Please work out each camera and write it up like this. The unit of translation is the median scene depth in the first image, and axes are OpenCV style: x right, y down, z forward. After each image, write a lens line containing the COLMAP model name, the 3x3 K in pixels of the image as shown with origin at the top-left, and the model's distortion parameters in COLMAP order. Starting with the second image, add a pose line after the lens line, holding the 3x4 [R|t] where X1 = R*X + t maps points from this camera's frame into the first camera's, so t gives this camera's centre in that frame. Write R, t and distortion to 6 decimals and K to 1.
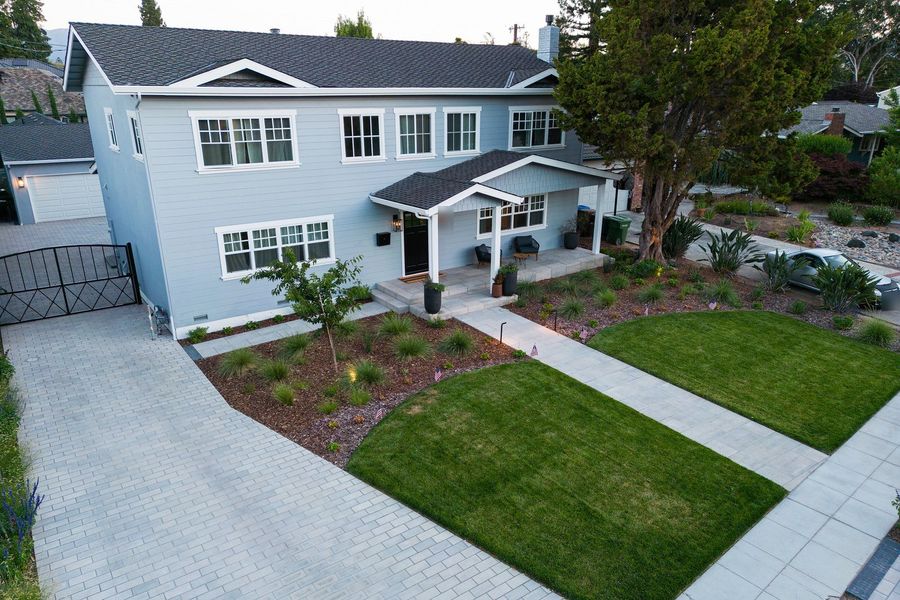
lens RADIAL K [[596.7, 0, 442.7], [0, 596.7, 297.1], [0, 0, 1]] dist [0.048915, -0.000854]
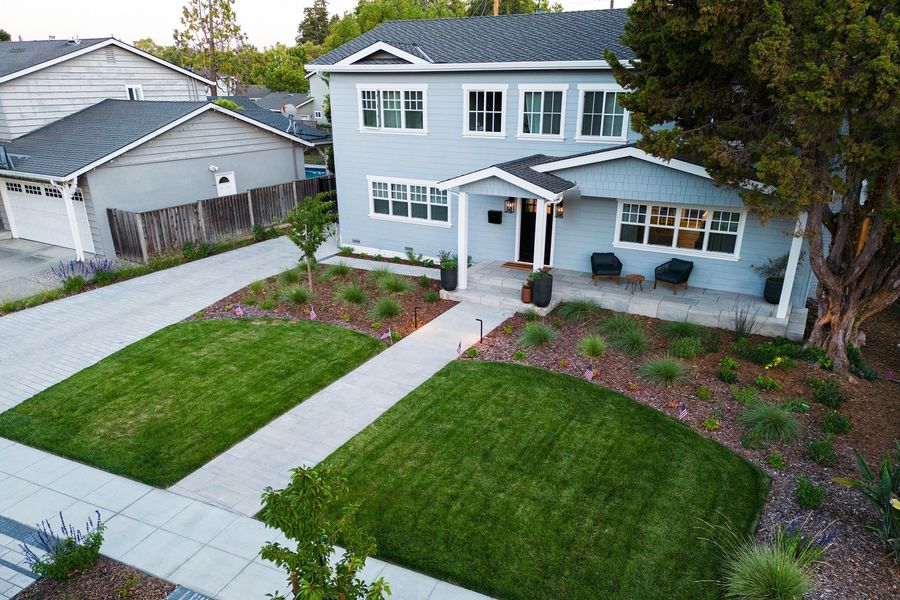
lens RADIAL K [[596.7, 0, 443.7], [0, 596.7, 308.7], [0, 0, 1]] dist [0.048915, -0.000854]
pose [[0.468065, 0.315297, -0.825532, 0.803808], [-0.287066, 0.937769, 0.195402, -0.134886], [0.835768, 0.145521, 0.529448, 0.455577]]
